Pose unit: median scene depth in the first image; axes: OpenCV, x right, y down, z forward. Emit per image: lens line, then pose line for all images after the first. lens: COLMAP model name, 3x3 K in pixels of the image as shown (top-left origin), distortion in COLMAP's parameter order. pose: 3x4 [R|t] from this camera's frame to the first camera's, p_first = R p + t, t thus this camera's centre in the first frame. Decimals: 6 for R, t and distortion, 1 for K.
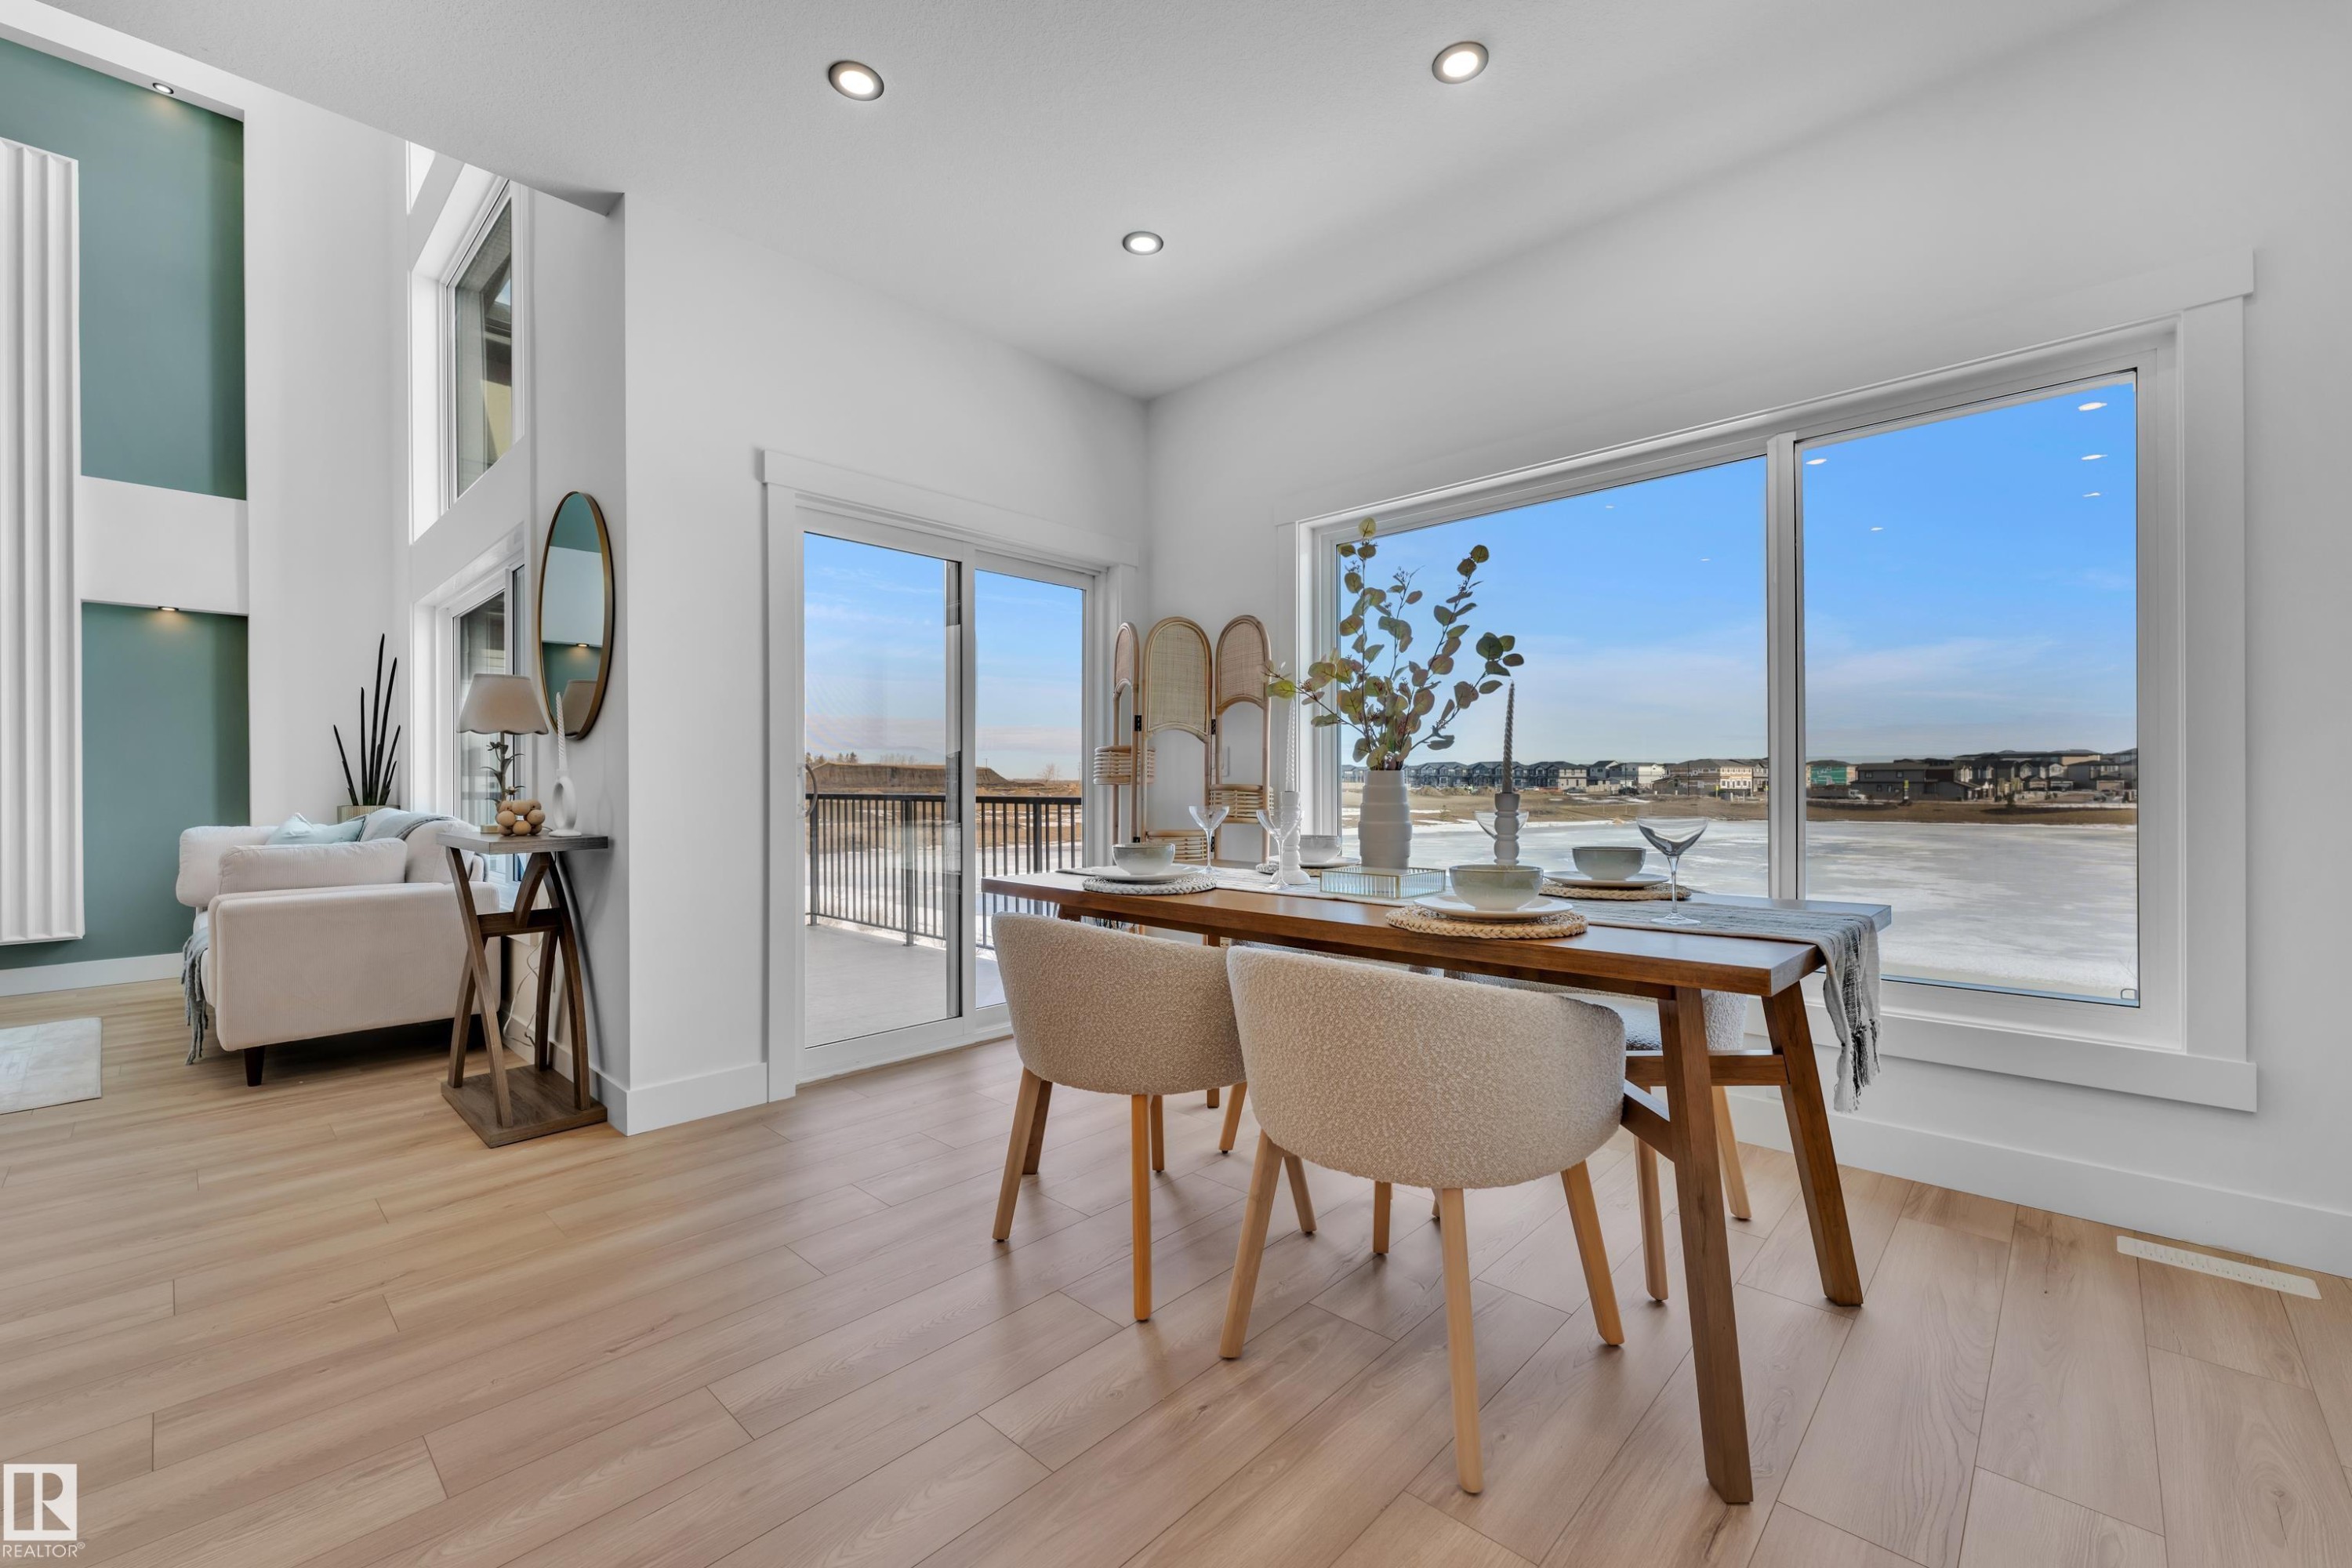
lens RADIAL K [[948.0, 0, 1167.4], [0, 948.0, 780.1], [0, 0, 1]] dist [0.001219, 0.000190]
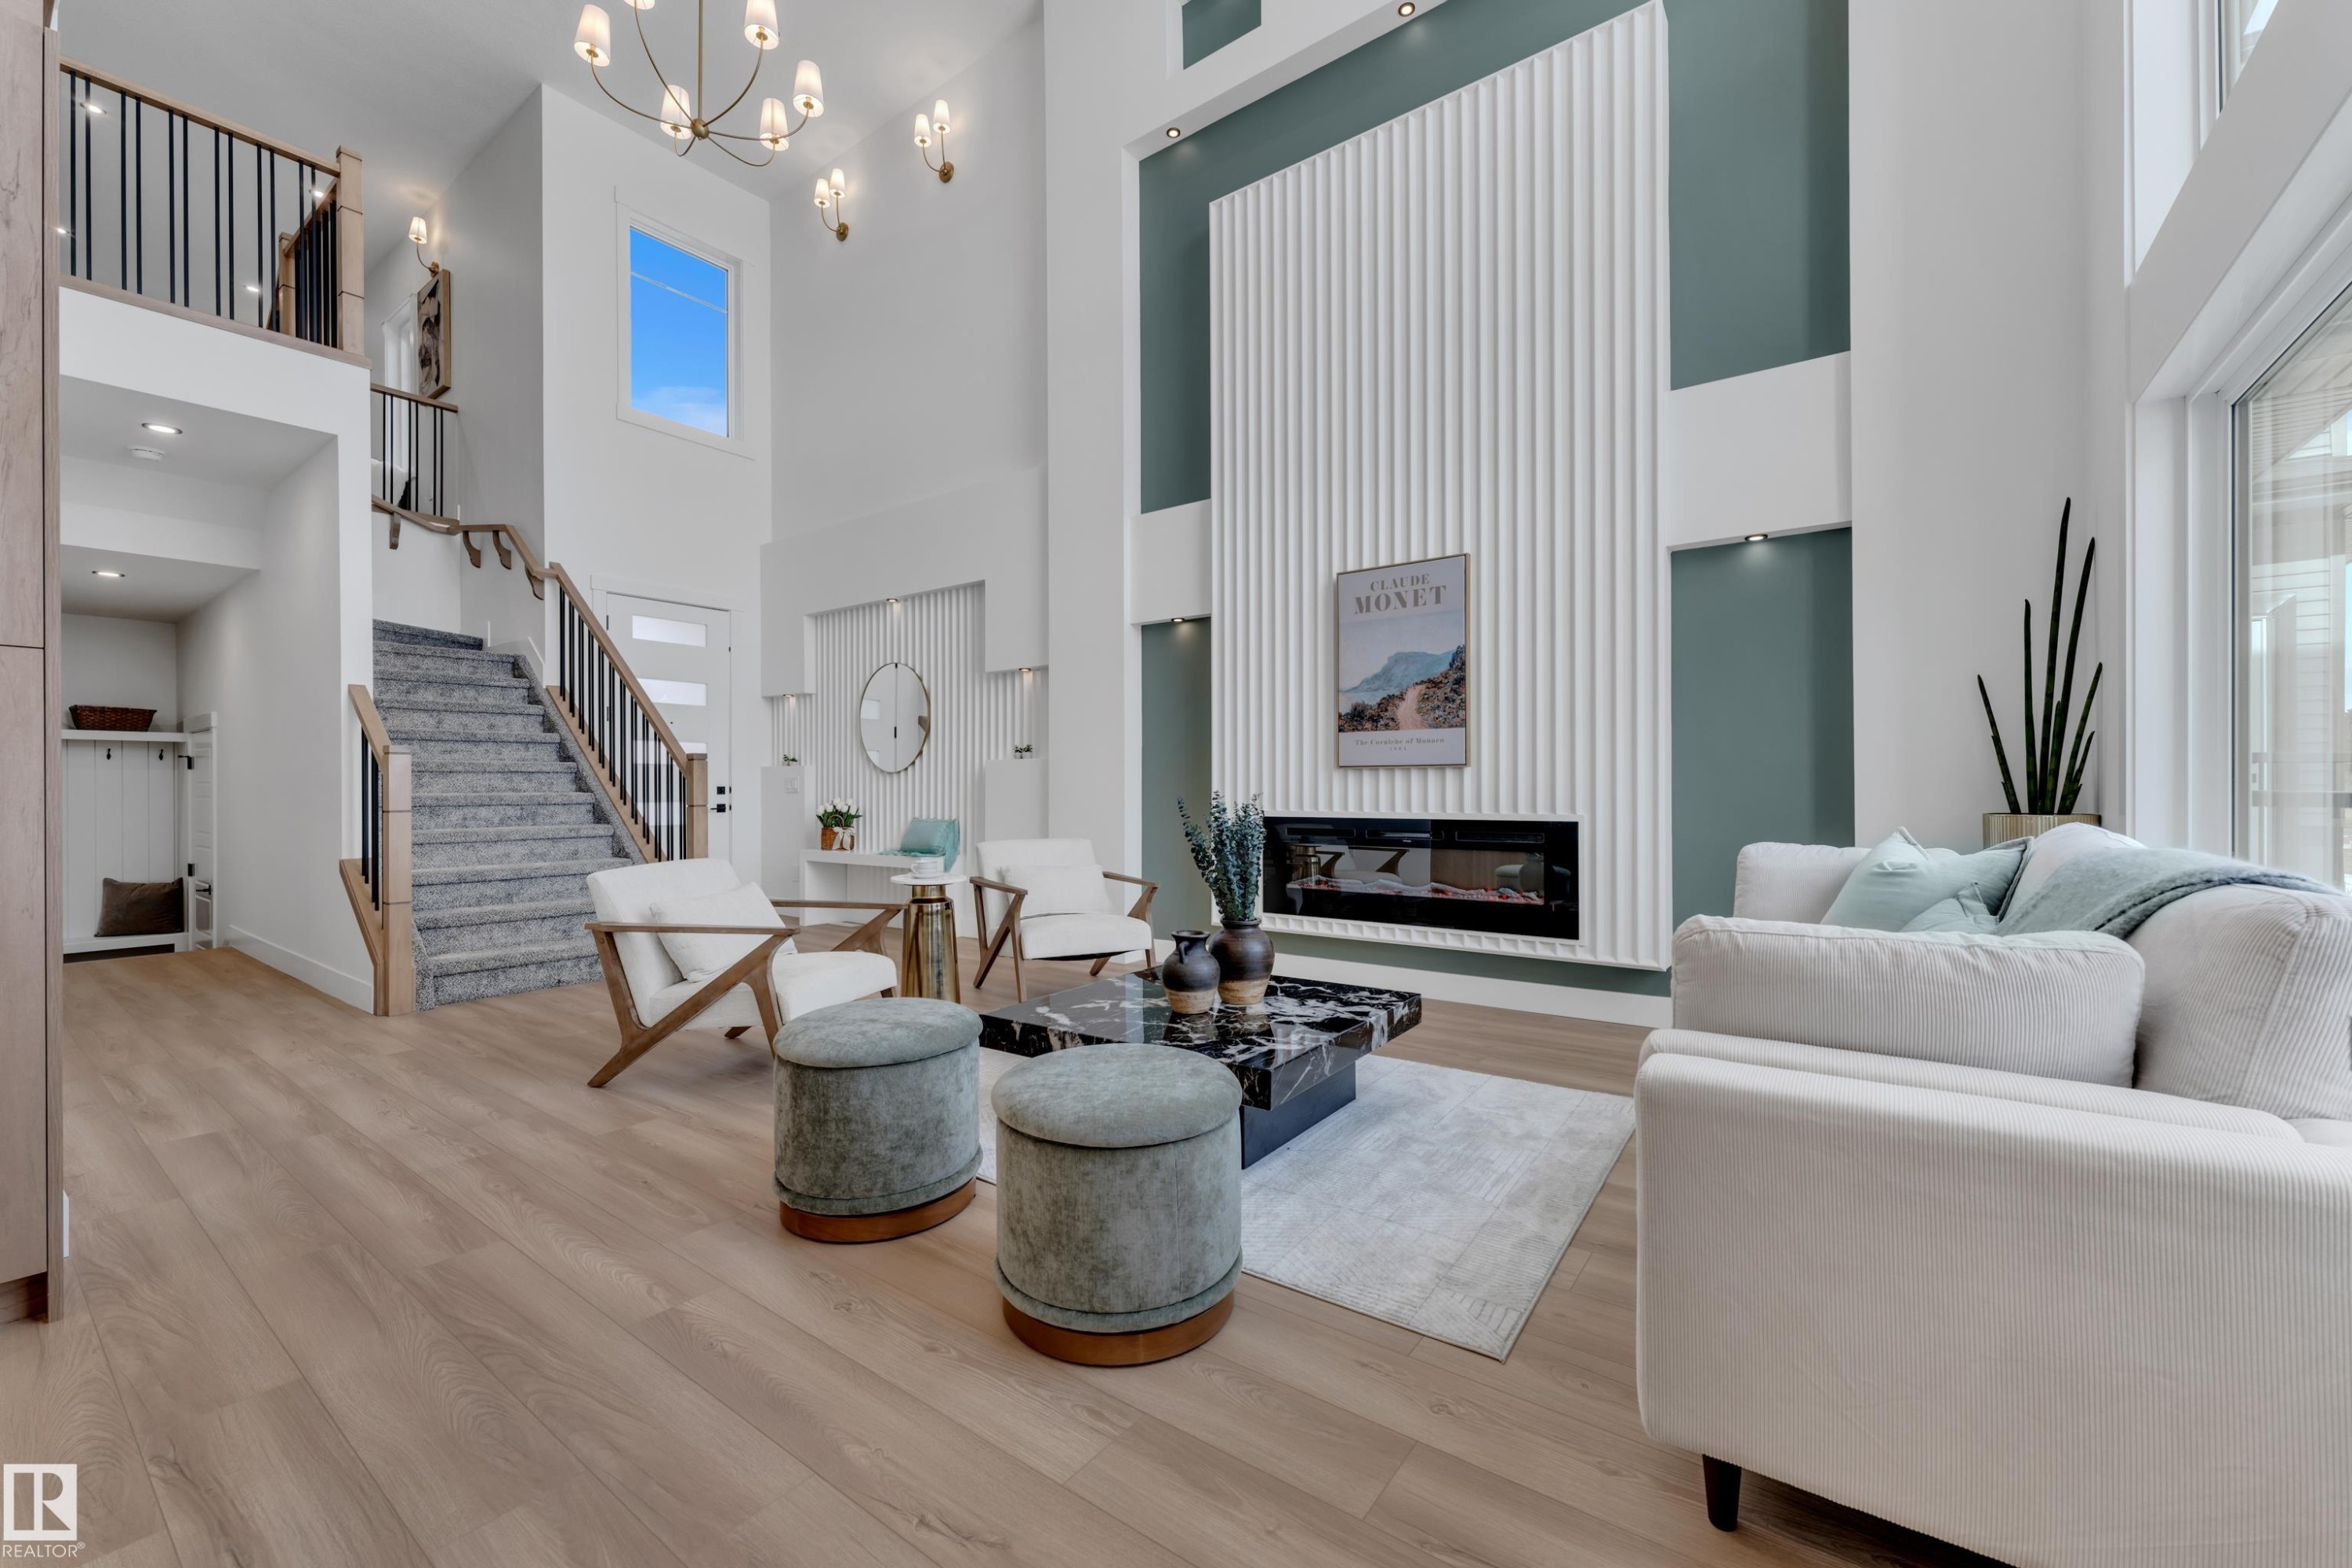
lens RADIAL K [[948.0, 0, 1167.6], [0, 948.0, 784.2], [0, 0, 1]] dist [0.001219, 0.000190]
pose [[0.118589, 0.003241, -0.992938, -0.368946], [0.008103, 0.999958, 0.004232, 0.003026], [0.992910, -0.008548, 0.118557, 0.449183]]
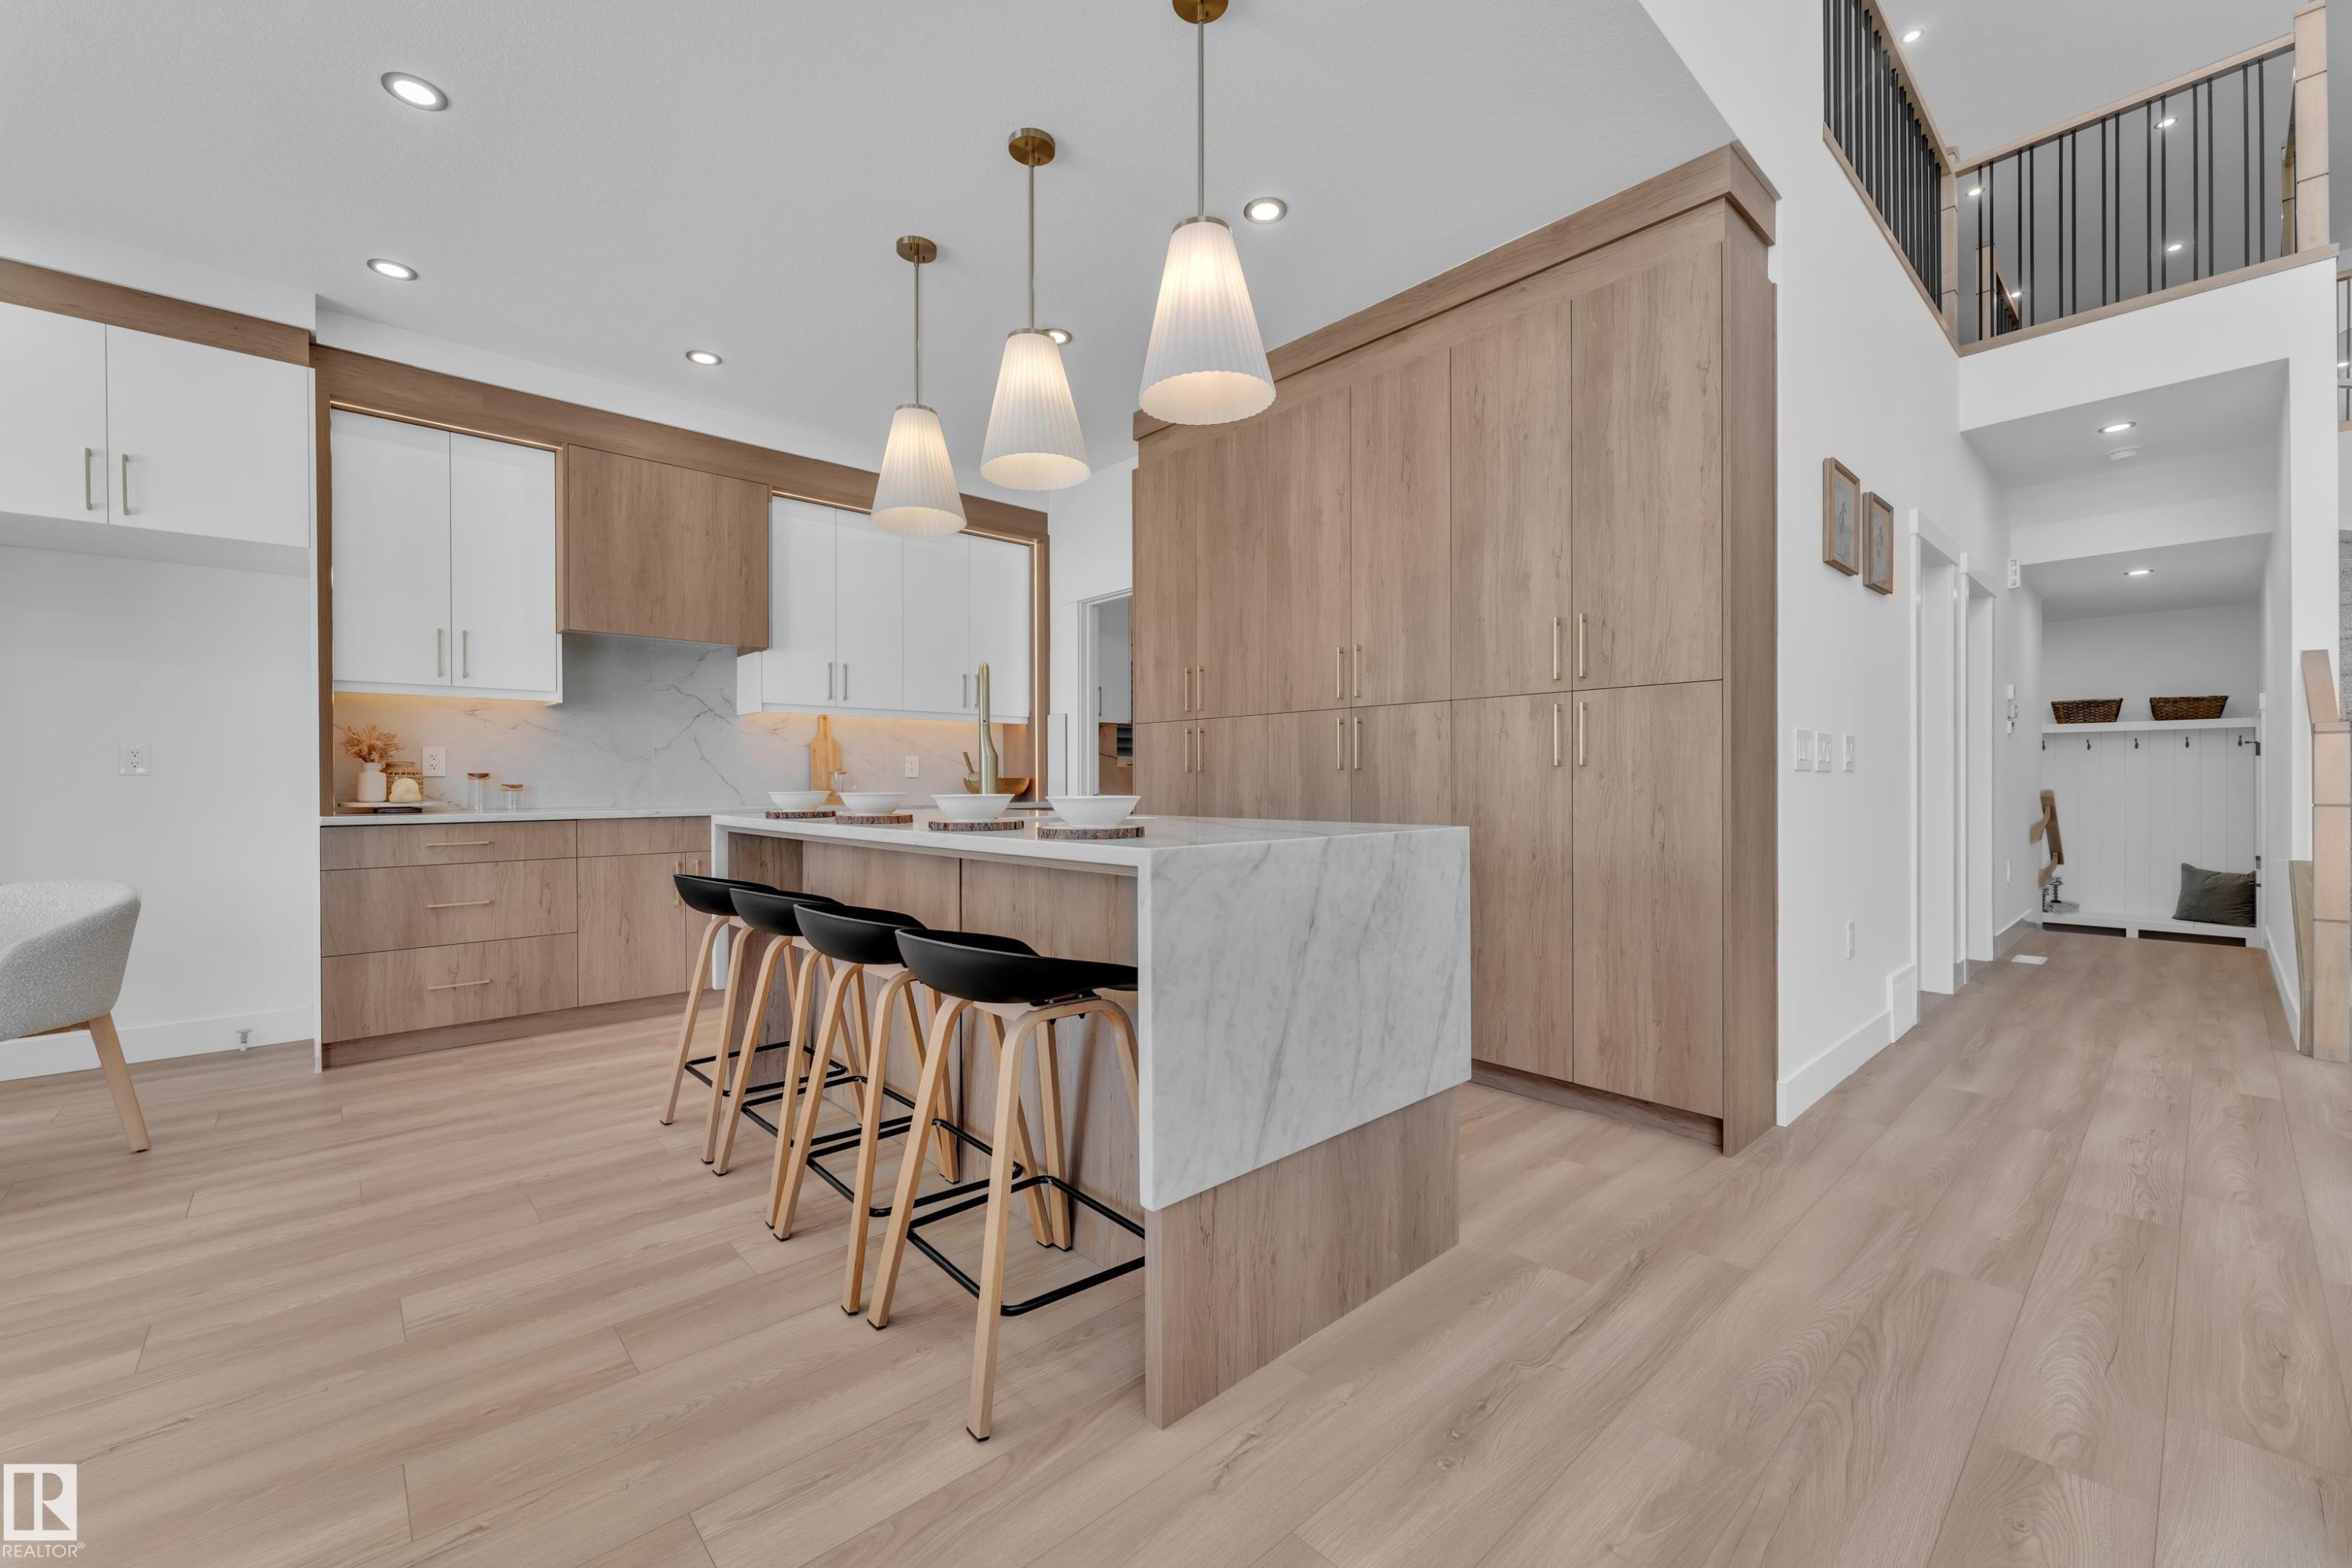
lens RADIAL K [[948.0, 0, 1181.2], [0, 948.0, 778.1], [0, 0, 1]] dist [0.001219, 0.000190]
pose [[-0.997573, 0.007350, 0.069246, -0.496070], [0.006887, 0.999952, -0.006923, 0.004741], [-0.069294, -0.006430, -0.997576, 0.570373]]
